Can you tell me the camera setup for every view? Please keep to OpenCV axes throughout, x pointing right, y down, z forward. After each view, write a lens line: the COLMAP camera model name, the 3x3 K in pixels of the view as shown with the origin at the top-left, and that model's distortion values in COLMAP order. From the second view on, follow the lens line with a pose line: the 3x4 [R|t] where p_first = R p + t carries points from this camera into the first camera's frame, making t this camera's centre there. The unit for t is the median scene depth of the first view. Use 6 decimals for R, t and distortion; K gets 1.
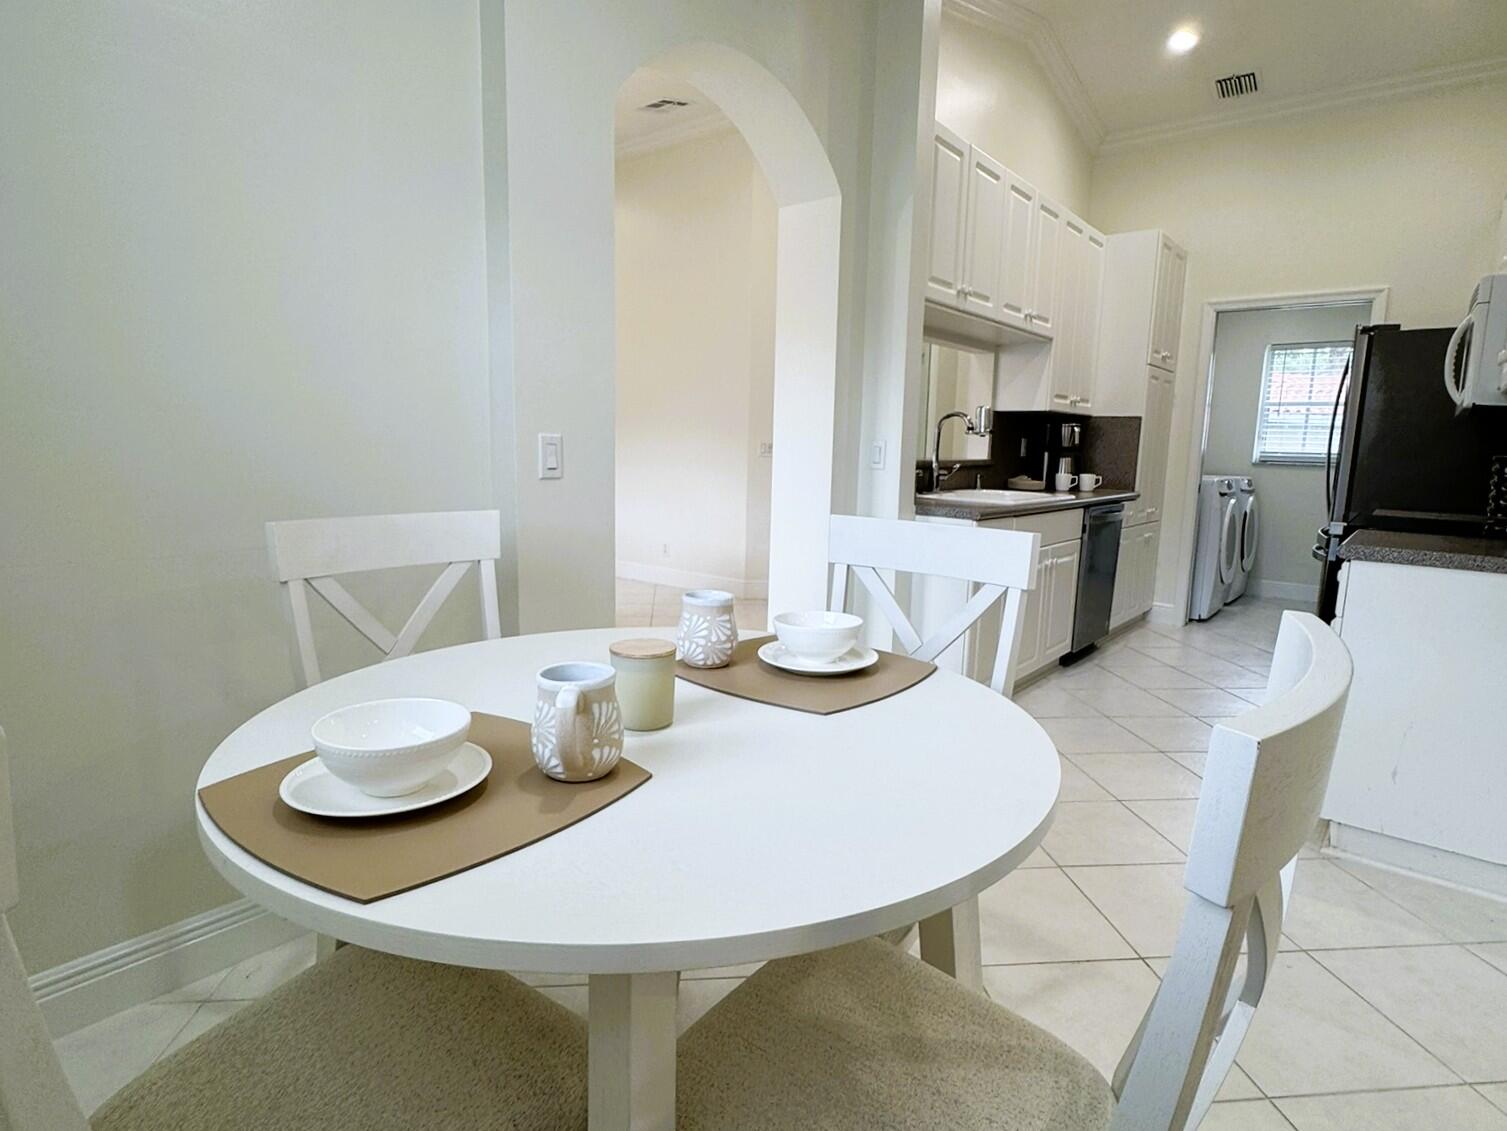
lens RADIAL K [[821.7, 0, 760.2], [0, 821.7, 561.4], [0, 0, 1]] dist [0.001752, 0.000615]
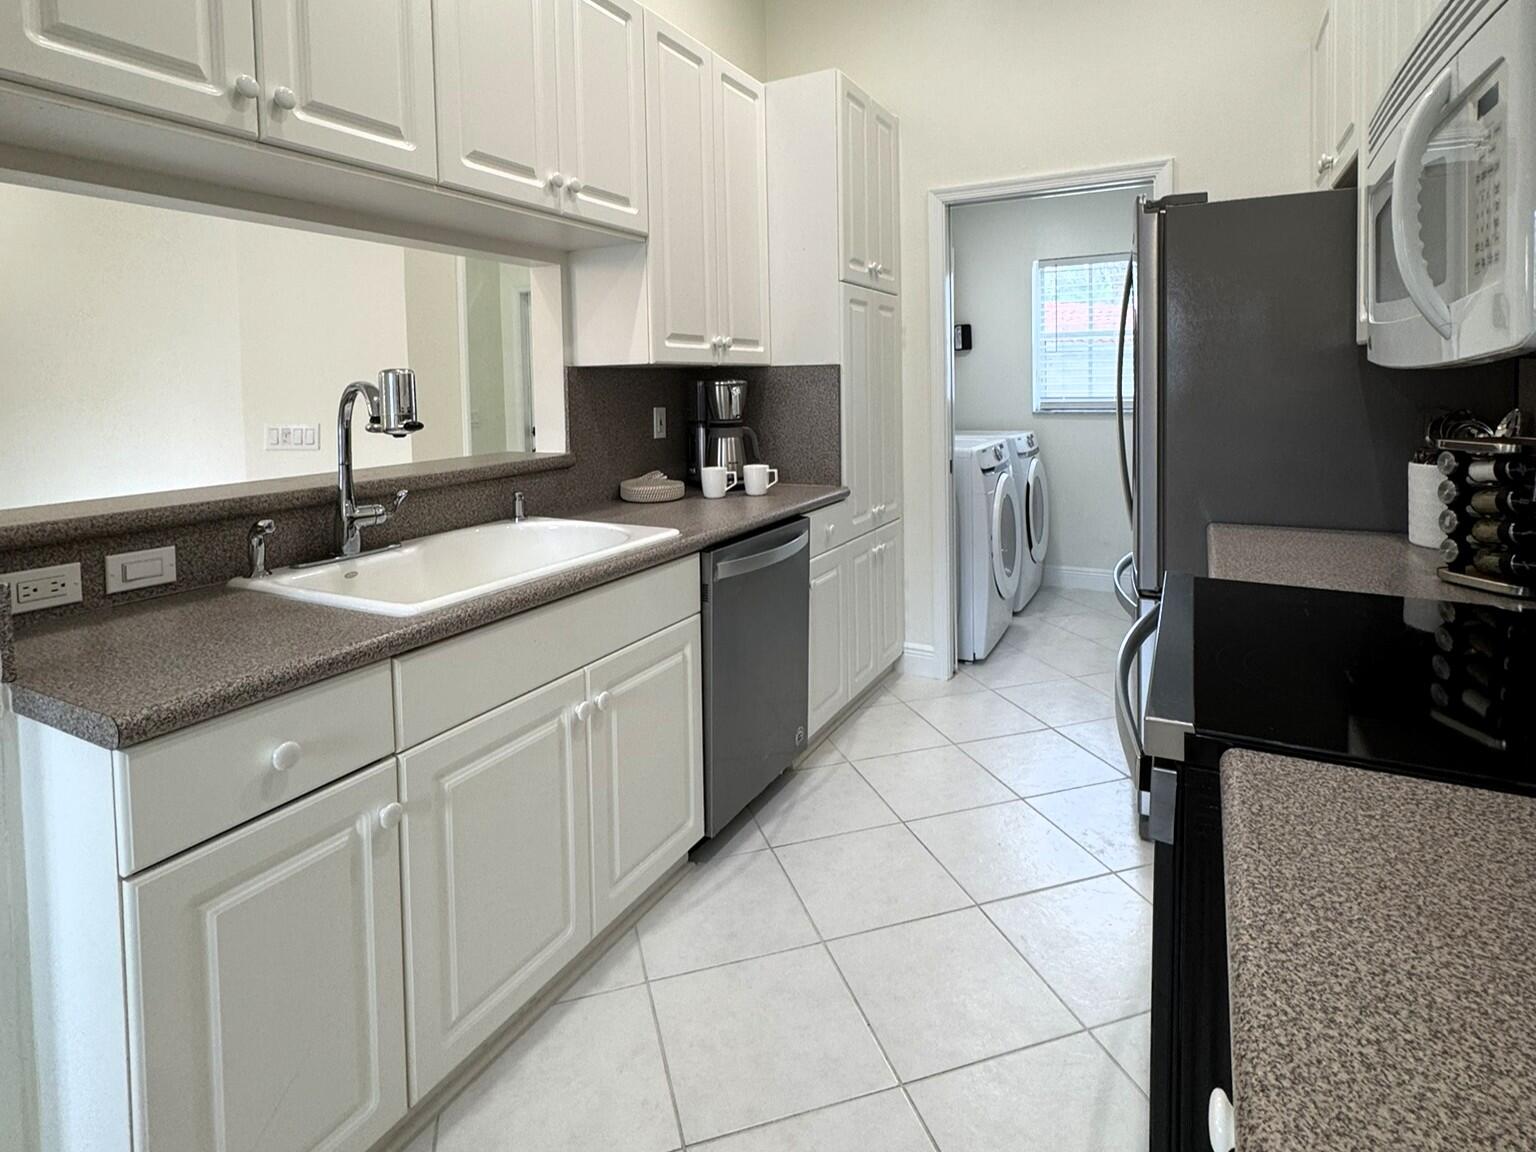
lens RADIAL K [[817.2, 0, 771.0], [0, 817.2, 413.9], [0, 0, 1]] dist [-0.003007, 0.000267]
pose [[0.980139, -0.052329, 0.191283, 0.292404], [0.072460, 0.992365, -0.099804, -0.081753], [-0.184600, 0.111682, 0.976448, 0.414344]]
